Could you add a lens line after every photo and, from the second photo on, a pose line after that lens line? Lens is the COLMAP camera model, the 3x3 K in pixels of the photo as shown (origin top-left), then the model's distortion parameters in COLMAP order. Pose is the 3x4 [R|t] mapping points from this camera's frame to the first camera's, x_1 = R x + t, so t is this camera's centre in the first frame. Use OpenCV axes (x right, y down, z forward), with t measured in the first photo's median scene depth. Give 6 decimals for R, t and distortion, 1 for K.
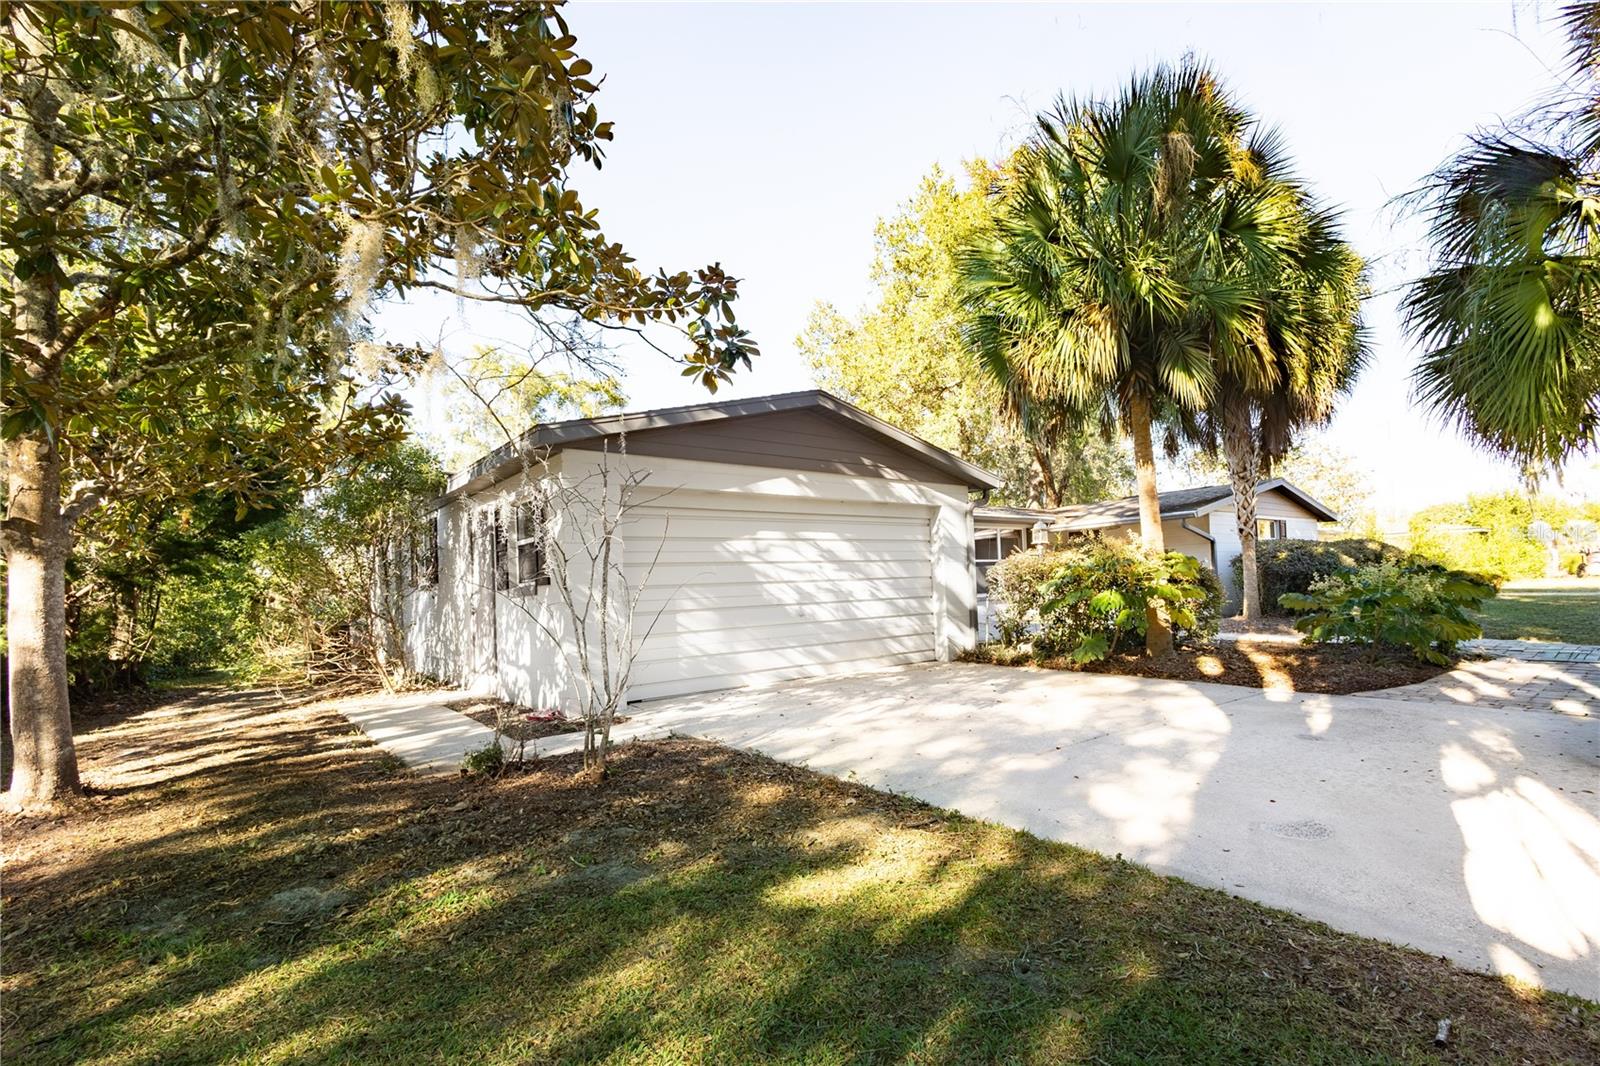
lens RADIAL K [[766.9, 0, 802.1], [0, 766.9, 561.1], [0, 0, 1]] dist [0.000553, -0.000120]
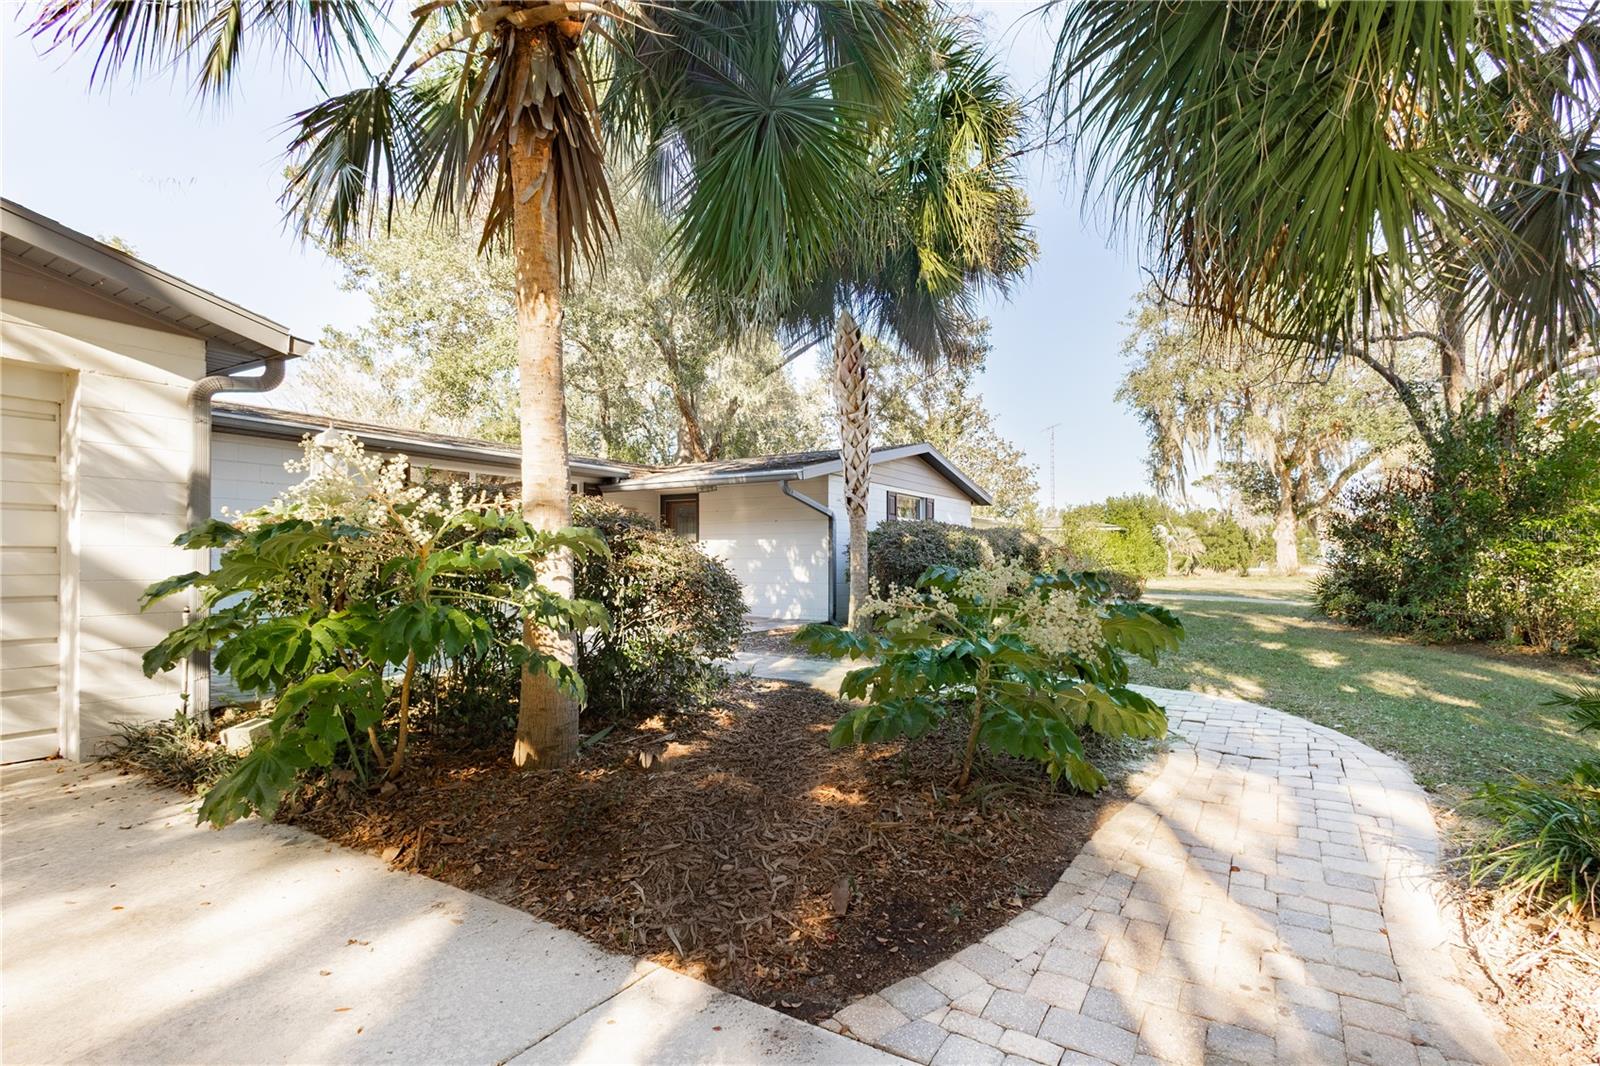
lens RADIAL K [[741.8, 0, 800.0], [0, 741.8, 533.0], [0, 0, 1]] dist [0.011982, -0.000216]
pose [[0.945904, 0.055057, 0.319740, 0.324948], [-0.054900, 0.998447, -0.009510, -0.003113], [-0.319767, -0.008558, 0.947457, 0.398607]]
